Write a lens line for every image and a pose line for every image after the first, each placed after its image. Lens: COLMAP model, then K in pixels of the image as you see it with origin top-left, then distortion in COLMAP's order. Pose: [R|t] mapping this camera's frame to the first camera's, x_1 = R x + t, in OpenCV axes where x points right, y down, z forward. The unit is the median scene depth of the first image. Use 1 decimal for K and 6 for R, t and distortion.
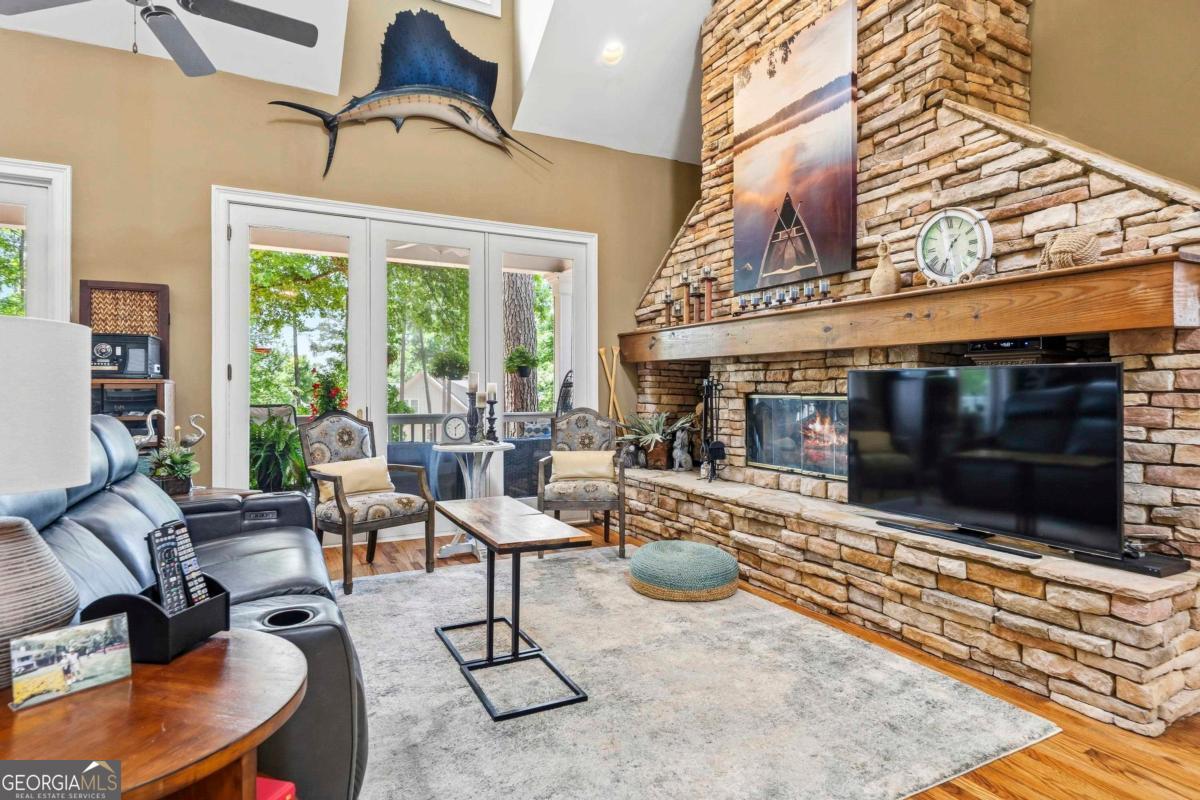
lens RADIAL K [[649.1, 0, 602.2], [0, 649.1, 391.3], [0, 0, 1]] dist [0.003408, 0.000750]
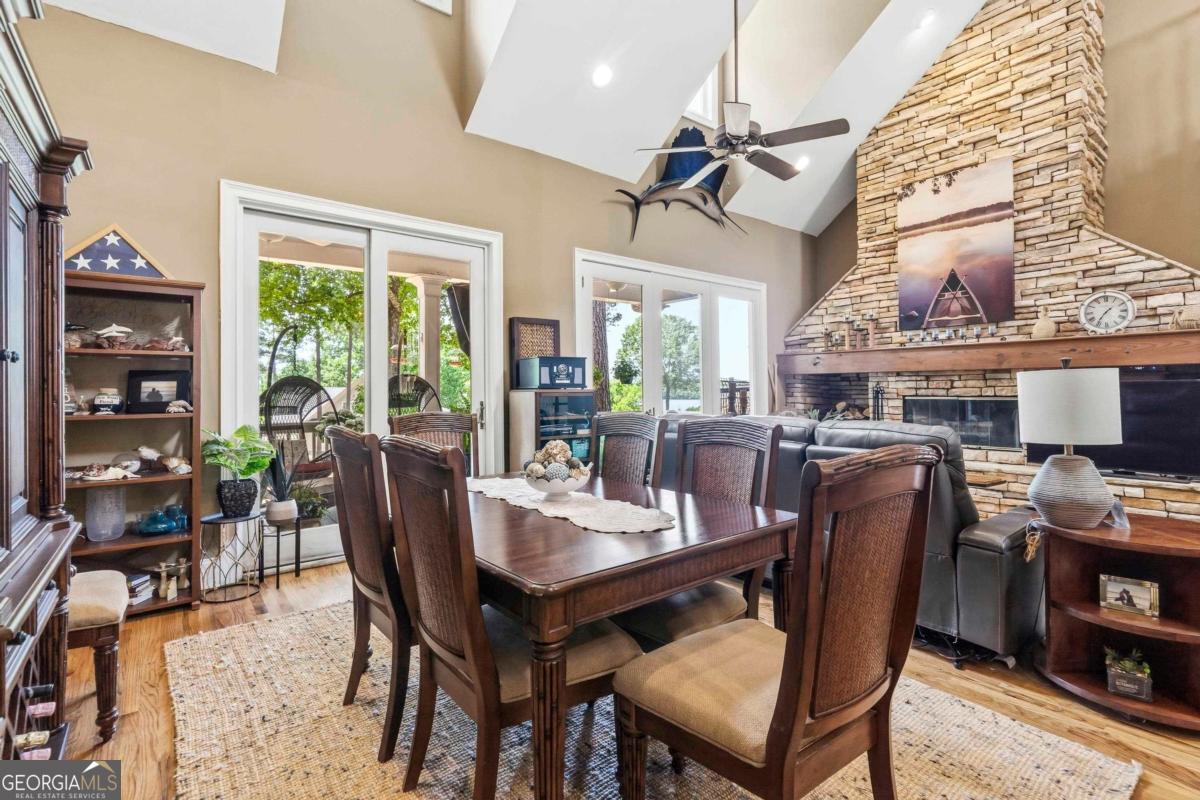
lens RADIAL K [[555.3, 0, 602.0], [0, 555.3, 385.9], [0, 0, 1]] dist [-0.004121, 0.000765]
pose [[0.984197, -0.004237, 0.177026, -0.830656], [0.006527, 0.999902, -0.012354, -0.010504], [-0.176957, 0.013314, 0.984129, -0.178547]]
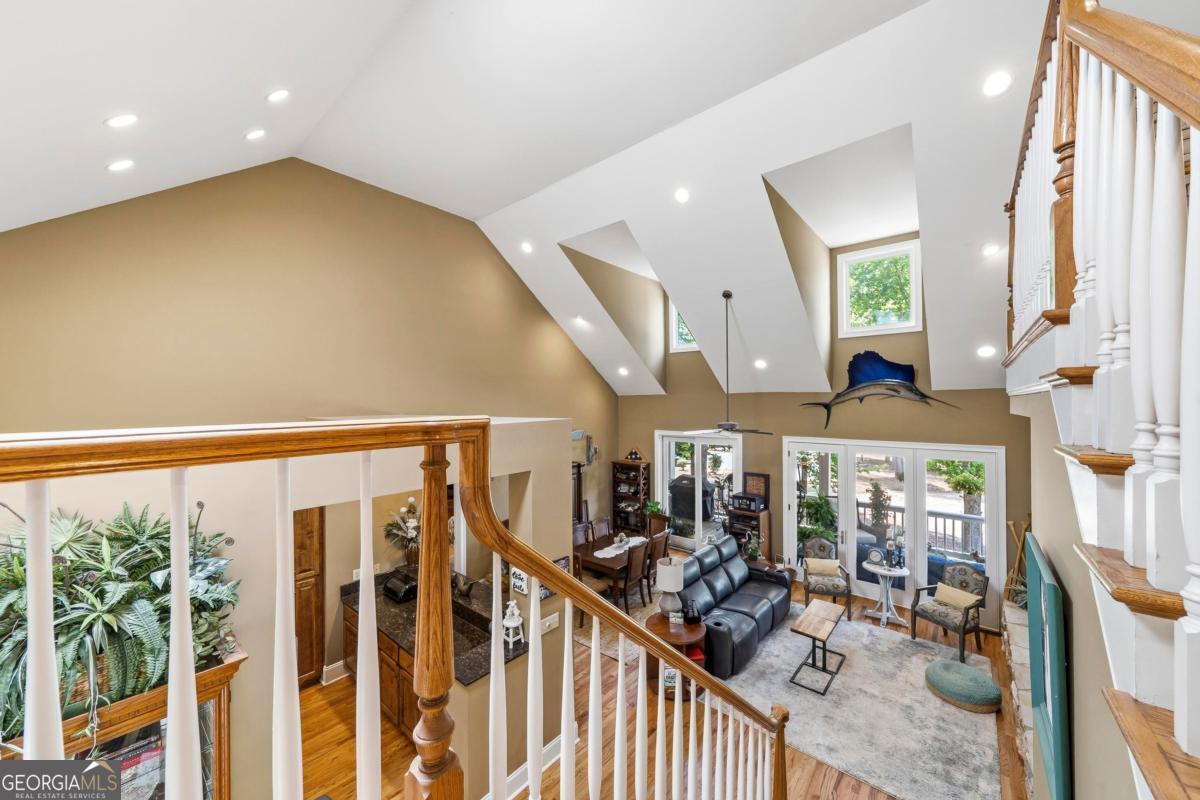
lens RADIAL K [[429.5, 0, 603.8], [0, 429.5, 399.2], [0, 0, 1]] dist [-0.001529, -0.000043]
pose [[0.378323, -0.009778, -0.925622, 0.832336], [-0.002761, 0.999928, -0.011691, -0.491948], [0.925670, 0.006979, 0.378269, -0.383734]]
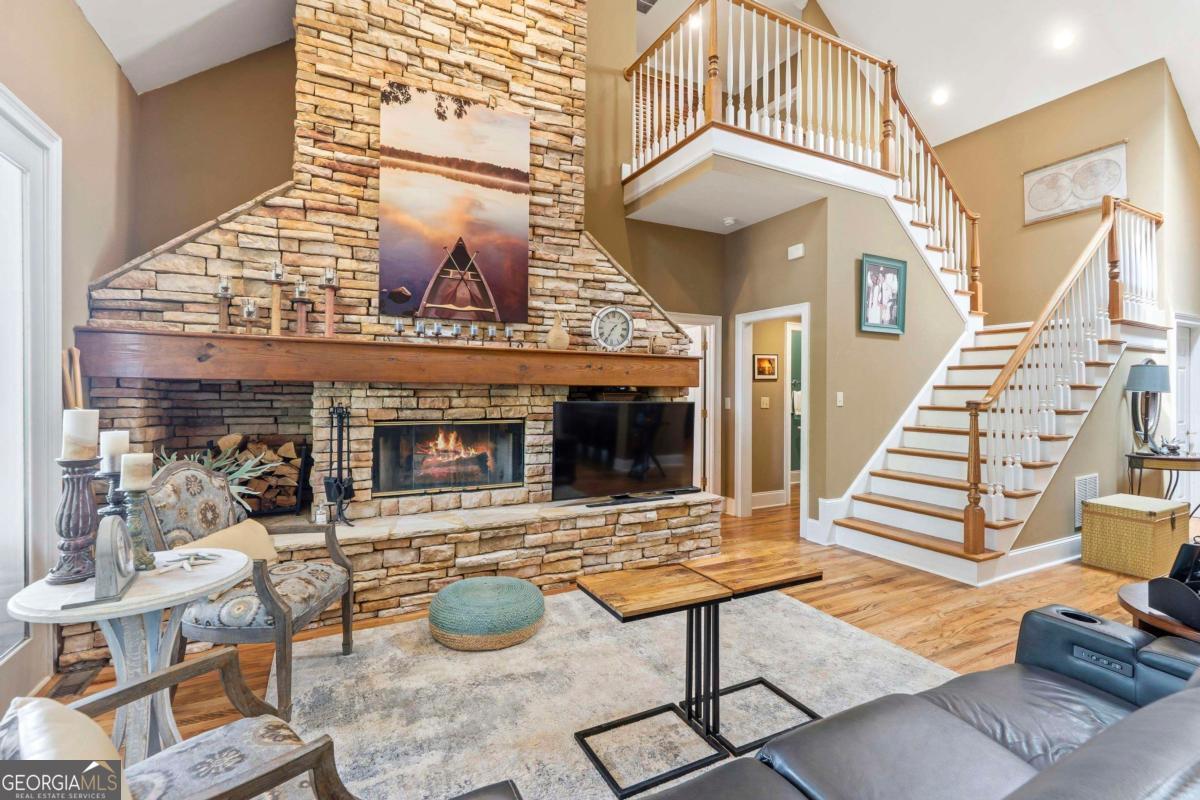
lens RADIAL K [[533.8, 0, 596.7], [0, 533.8, 386.8], [0, 0, 1]] dist [0.000587, -0.000021]
pose [[0.012031, 0.004765, 0.999916, -0.644578], [-0.004535, 0.999979, -0.004711, -0.051901], [-0.999917, -0.004478, 0.012052, 0.794057]]
